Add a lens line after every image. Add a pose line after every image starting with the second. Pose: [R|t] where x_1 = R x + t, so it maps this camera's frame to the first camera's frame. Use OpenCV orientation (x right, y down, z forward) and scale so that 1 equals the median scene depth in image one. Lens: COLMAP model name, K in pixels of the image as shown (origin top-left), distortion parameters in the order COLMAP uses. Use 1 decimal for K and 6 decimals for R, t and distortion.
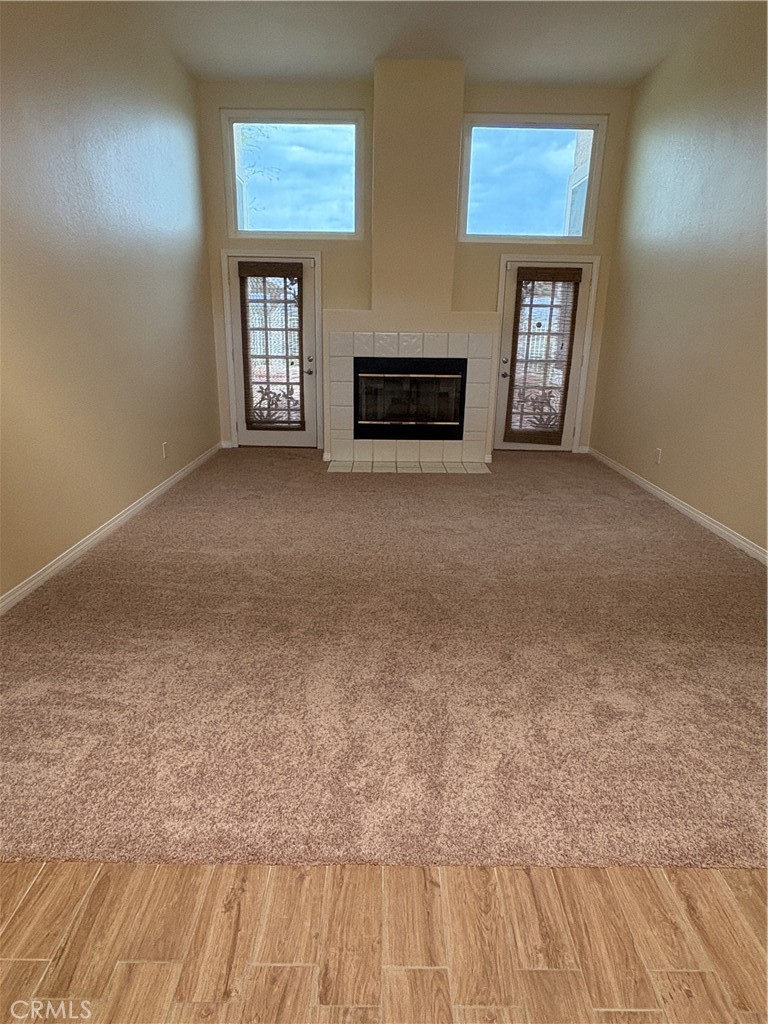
lens RADIAL K [[604.6, 0, 383.3], [0, 604.6, 512.3], [0, 0, 1]] dist [-0.000157, 0.000503]
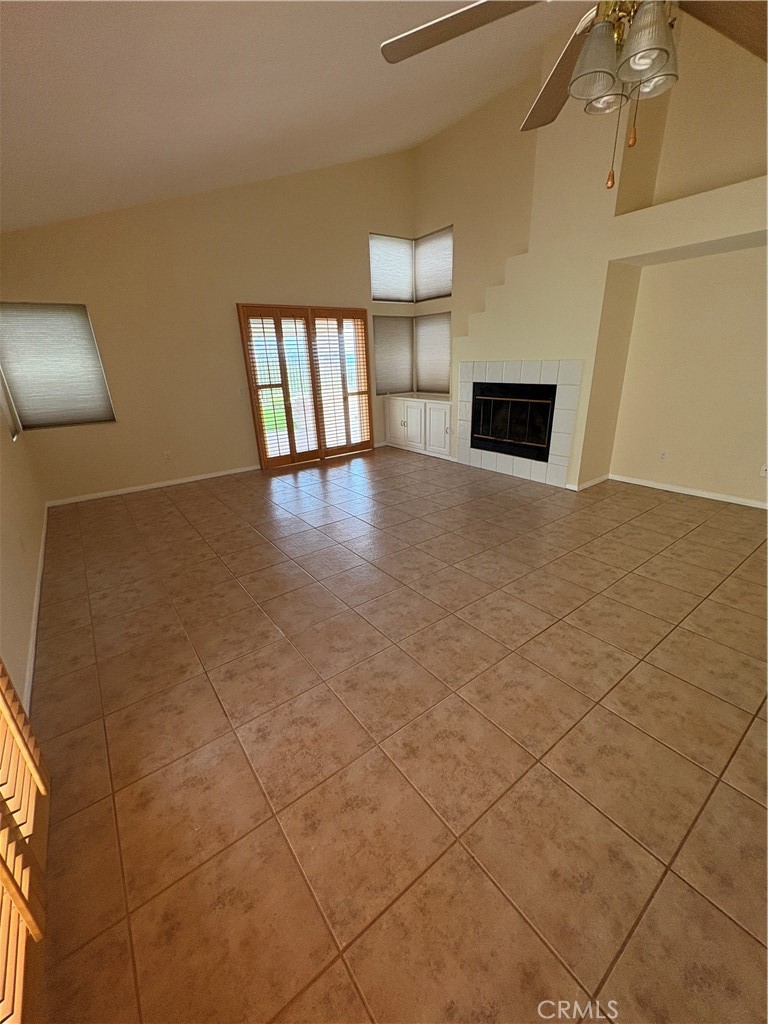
lens RADIAL K [[405.0, 0, 386.8], [0, 405.0, 511.0], [0, 0, 1]] dist [0.006530, 0.001059]
pose [[0.603120, 0.248179, -0.758059, 0.535248], [-0.189853, 0.967717, 0.165770, -0.104091], [0.774727, 0.043941, 0.630767, 0.343512]]
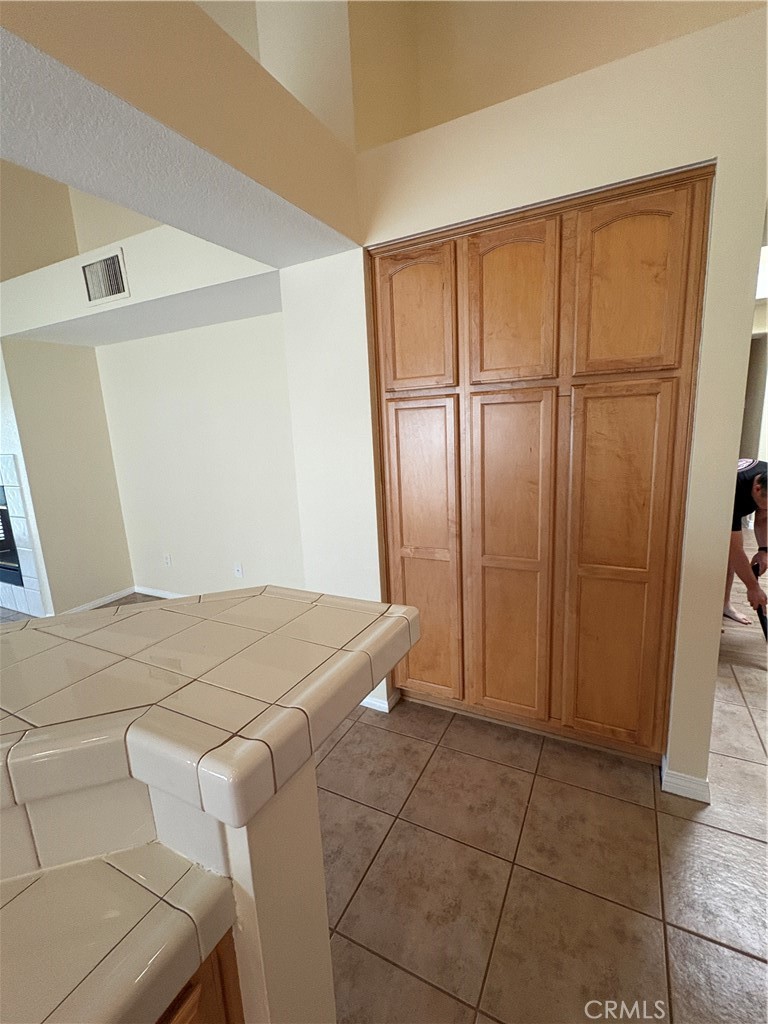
lens RADIAL K [[460.0, 0, 380.8], [0, 460.0, 515.8], [0, 0, 1]] dist [0.001953, 0.000113]
pose [[0.884780, 0.040490, -0.464247, 0.667049], [-0.079737, 0.994681, -0.065212, -0.153054], [0.459137, 0.094716, 0.883302, 0.502787]]
